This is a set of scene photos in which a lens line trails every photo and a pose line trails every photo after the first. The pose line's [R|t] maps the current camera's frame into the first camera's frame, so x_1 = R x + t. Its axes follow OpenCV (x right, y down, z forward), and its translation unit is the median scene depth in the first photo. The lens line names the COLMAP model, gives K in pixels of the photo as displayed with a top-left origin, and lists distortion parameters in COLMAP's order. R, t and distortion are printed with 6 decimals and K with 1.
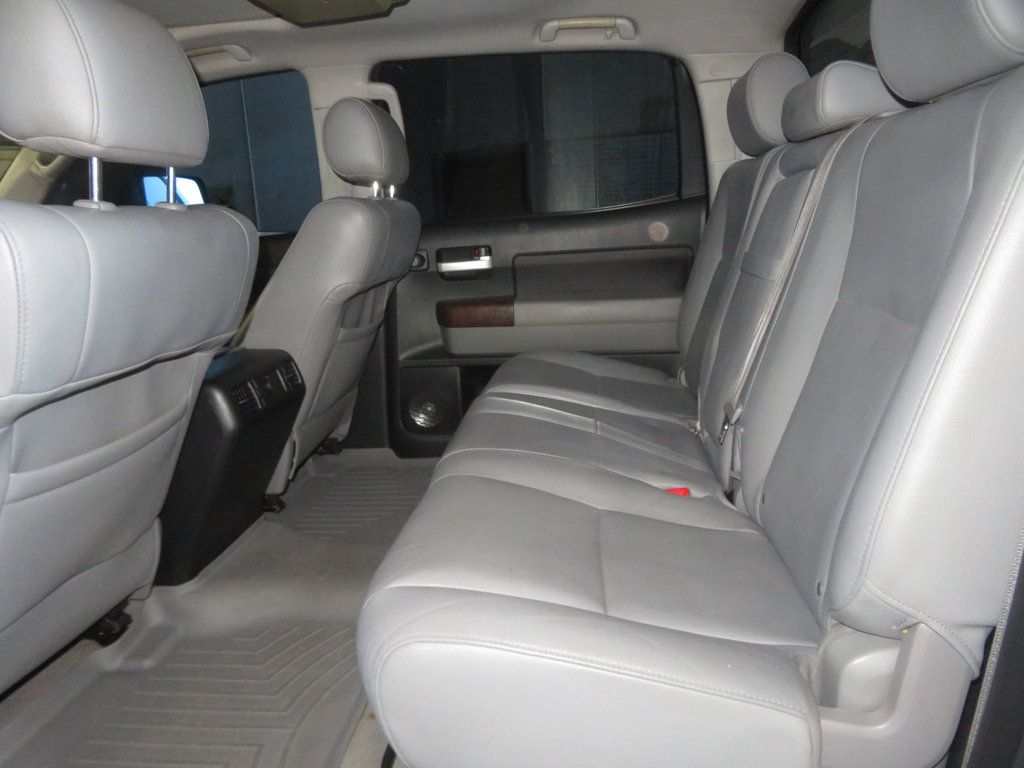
lens RADIAL K [[742.7, 0, 517.8], [0, 742.7, 377.1], [0, 0, 1]] dist [-0.007604, 0.006995]
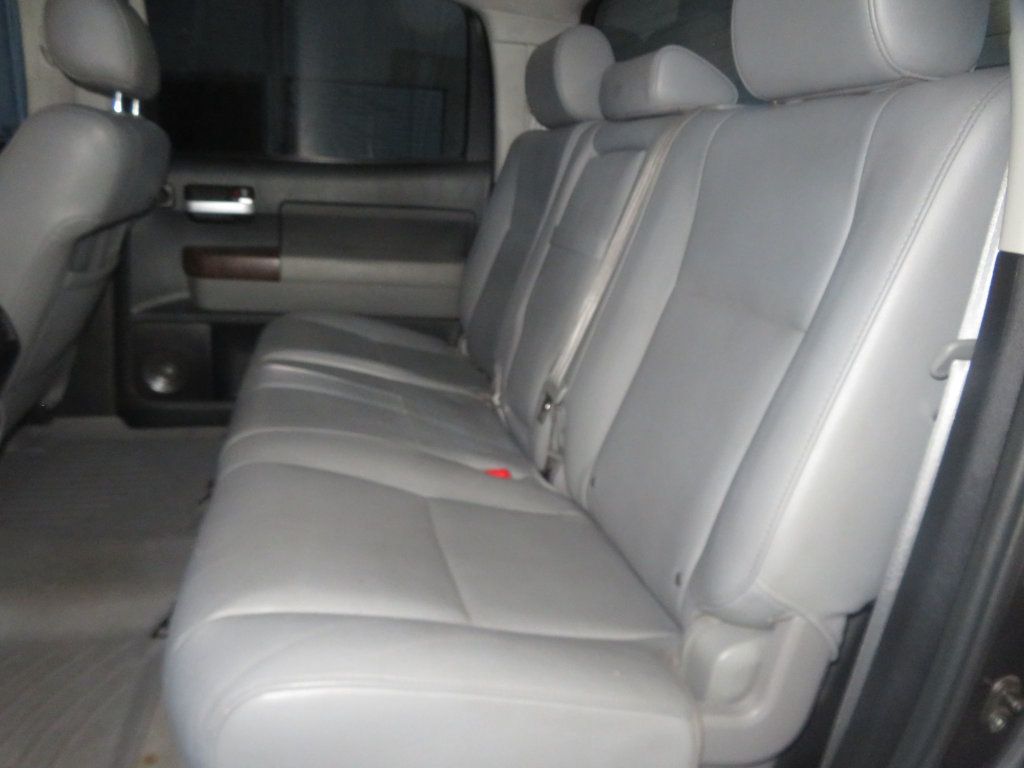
lens RADIAL K [[742.7, 0, 516.7], [0, 742.7, 375.9], [0, 0, 1]] dist [-0.007604, 0.006995]
pose [[0.931184, 0.022989, 0.363825, -0.081015], [-0.042690, 0.998020, 0.046200, -0.011824], [-0.362042, -0.058553, 0.930321, 0.081419]]
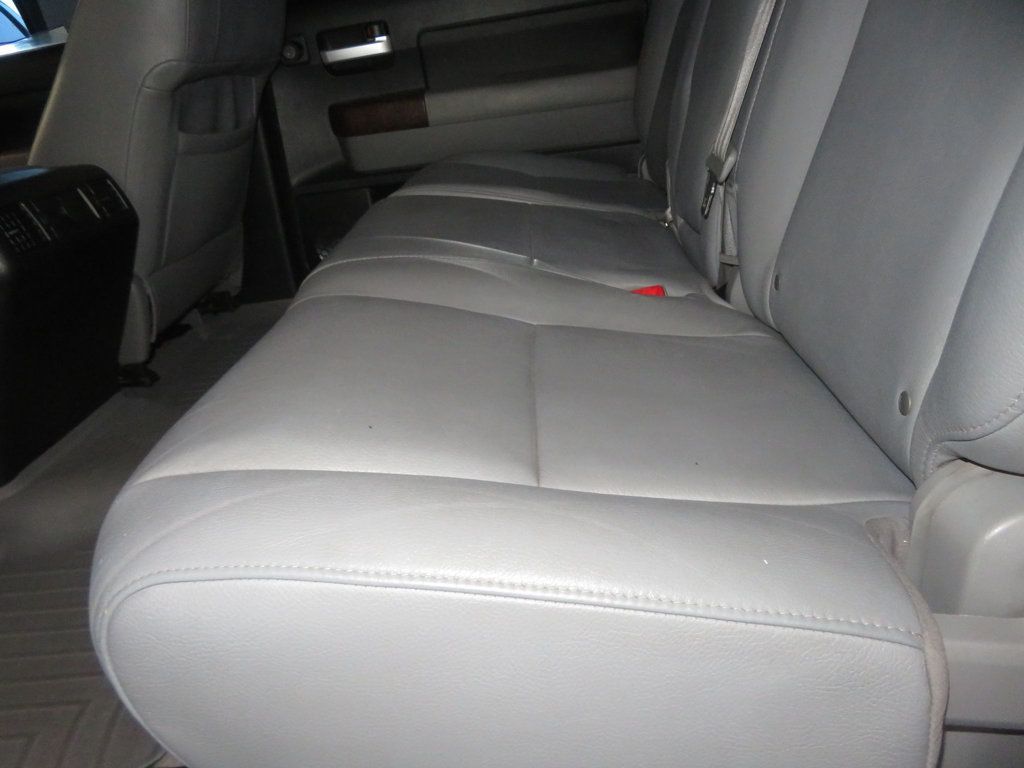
lens RADIAL K [[742.7, 0, 513.6], [0, 742.7, 386.9], [0, 0, 1]] dist [-0.007604, 0.006995]
pose [[0.994347, -0.102438, 0.027947, 0.045836], [0.094546, 0.973960, 0.206064, 0.062483], [-0.048328, -0.202256, 0.978139, 0.225617]]
